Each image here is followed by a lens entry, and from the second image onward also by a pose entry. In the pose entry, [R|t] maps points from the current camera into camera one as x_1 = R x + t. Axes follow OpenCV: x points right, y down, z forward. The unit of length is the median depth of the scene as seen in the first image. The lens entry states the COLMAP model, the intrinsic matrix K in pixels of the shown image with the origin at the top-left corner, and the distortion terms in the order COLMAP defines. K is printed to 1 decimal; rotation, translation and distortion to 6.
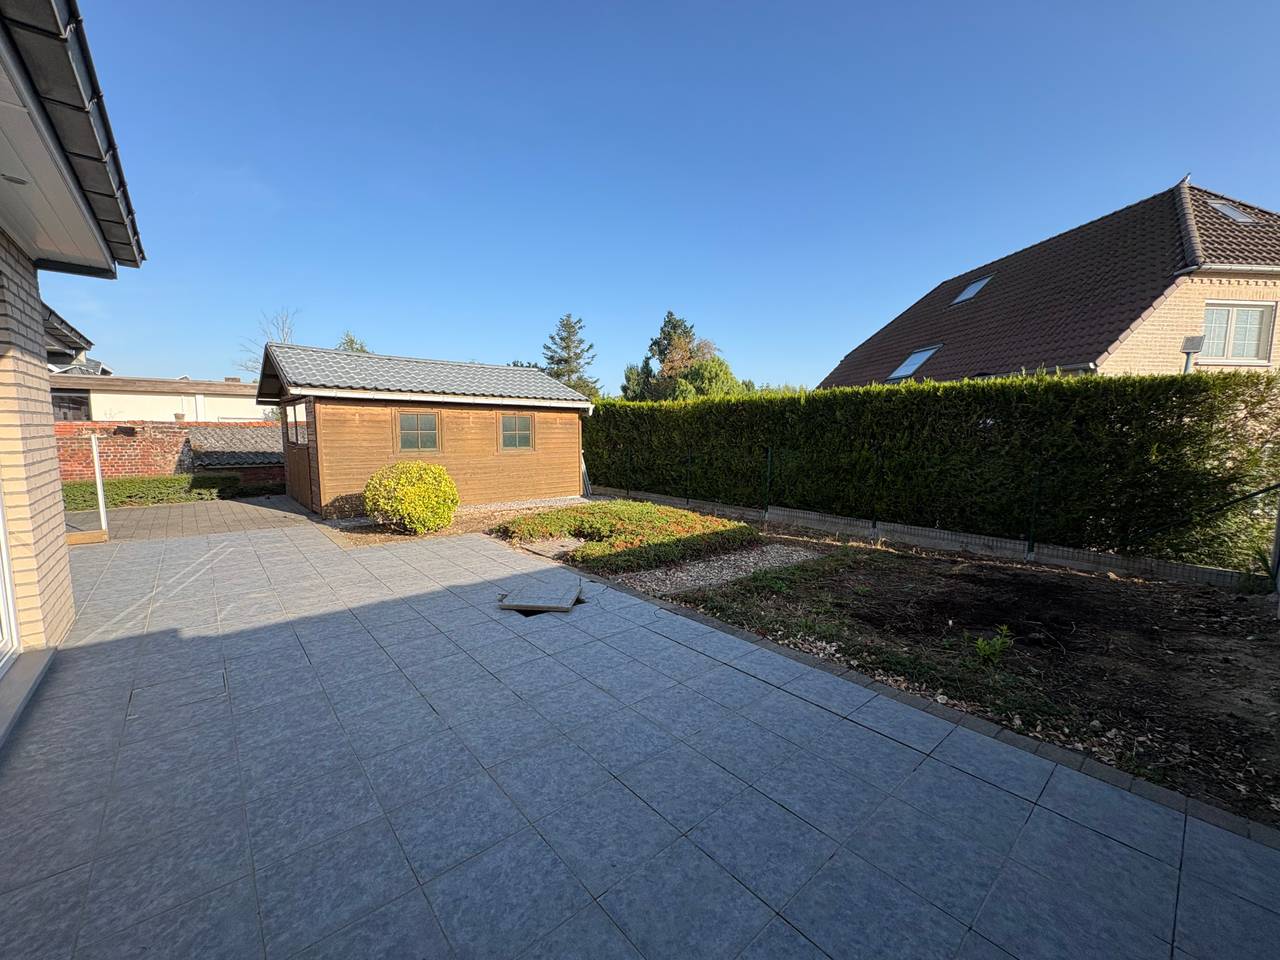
lens RADIAL K [[511.4, 0, 632.5], [0, 511.4, 480.1], [0, 0, 1]] dist [-0.001399, -0.000196]
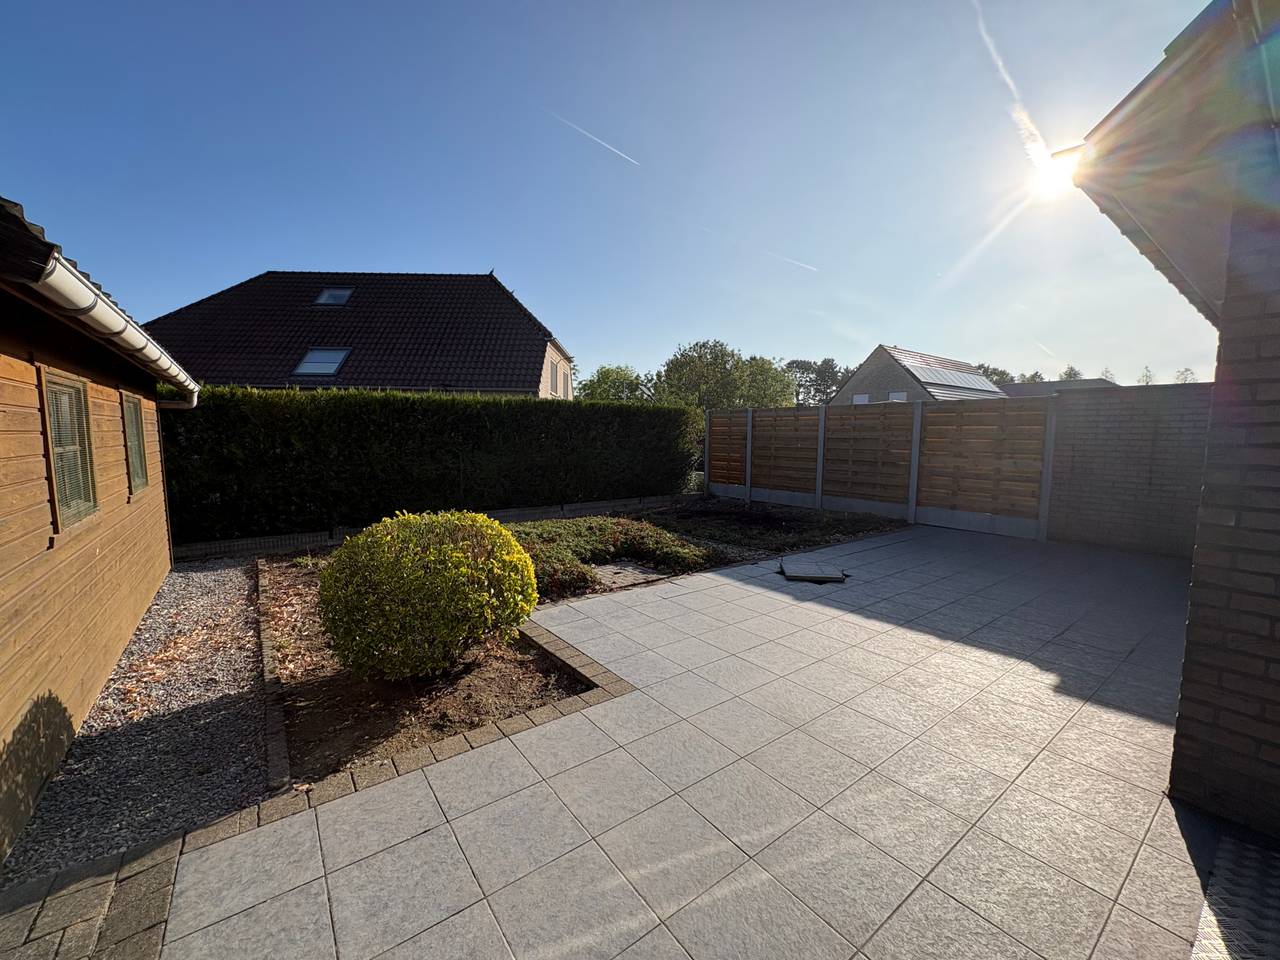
lens RADIAL K [[511.4, 0, 632.5], [0, 511.4, 480.1], [0, 0, 1]] dist [-0.001399, -0.000196]
pose [[0.070310, -0.100095, 0.992491, -1.218362], [0.100520, 0.990599, 0.092783, -0.131581], [-0.992448, 0.093241, 0.079711, 1.113917]]
